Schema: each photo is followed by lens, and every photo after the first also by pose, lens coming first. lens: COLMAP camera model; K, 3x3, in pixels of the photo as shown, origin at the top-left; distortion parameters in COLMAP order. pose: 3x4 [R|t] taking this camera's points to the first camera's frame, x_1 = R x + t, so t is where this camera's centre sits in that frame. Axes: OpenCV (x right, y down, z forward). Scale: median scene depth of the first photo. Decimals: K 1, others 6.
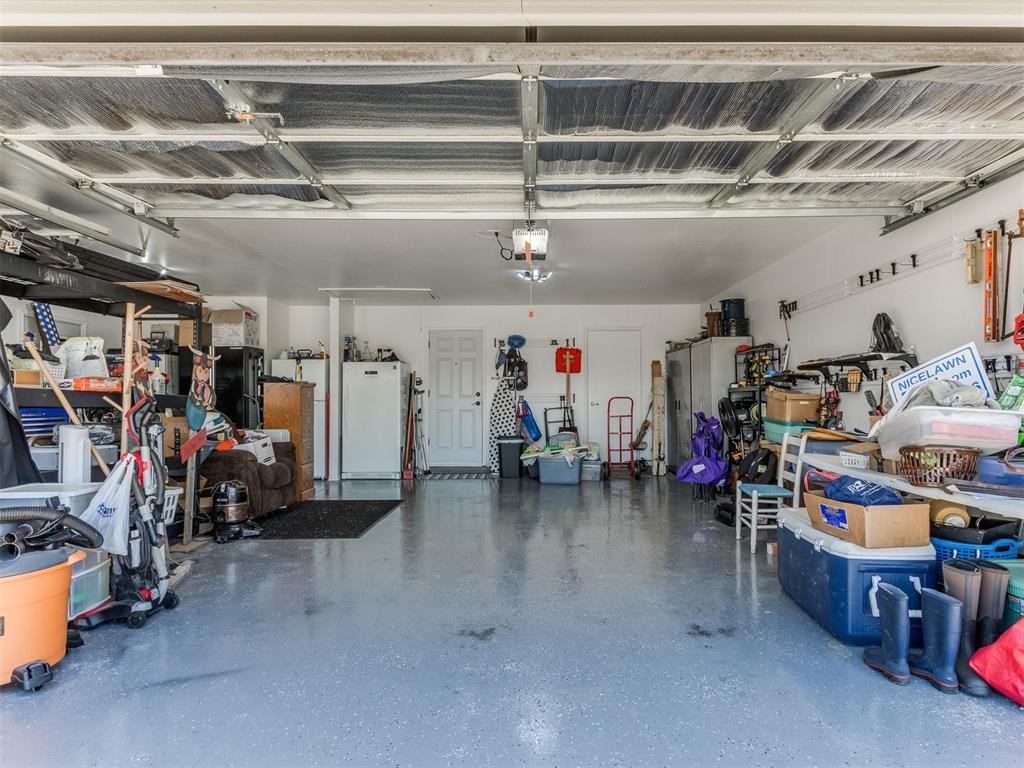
lens RADIAL K [[530.9, 0, 511.6], [0, 530.9, 390.0], [0, 0, 1]] dist [0.002544, -0.004463]
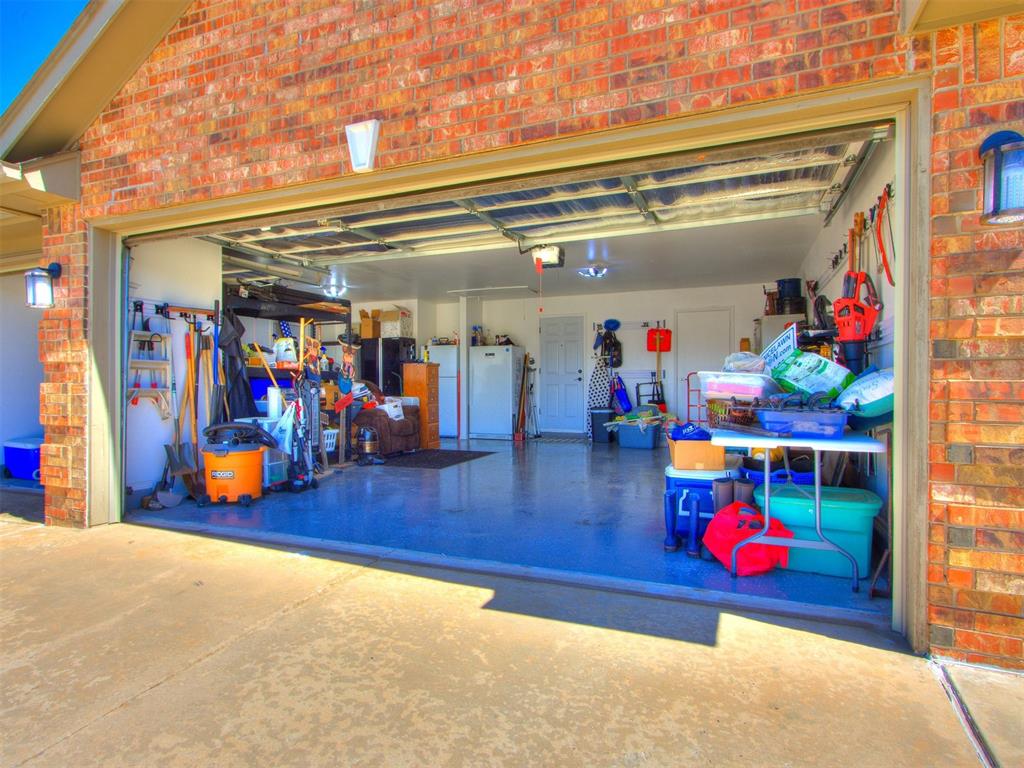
lens RADIAL K [[543.3, 0, 515.1], [0, 543.3, 380.6], [0, 0, 1]] dist [-0.019203, 0.000465]
pose [[0.932141, -0.002334, -0.362088, 0.272428], [0.008884, 0.999826, 0.016426, 0.008598], [0.361987, -0.018529, 0.931999, -0.191540]]
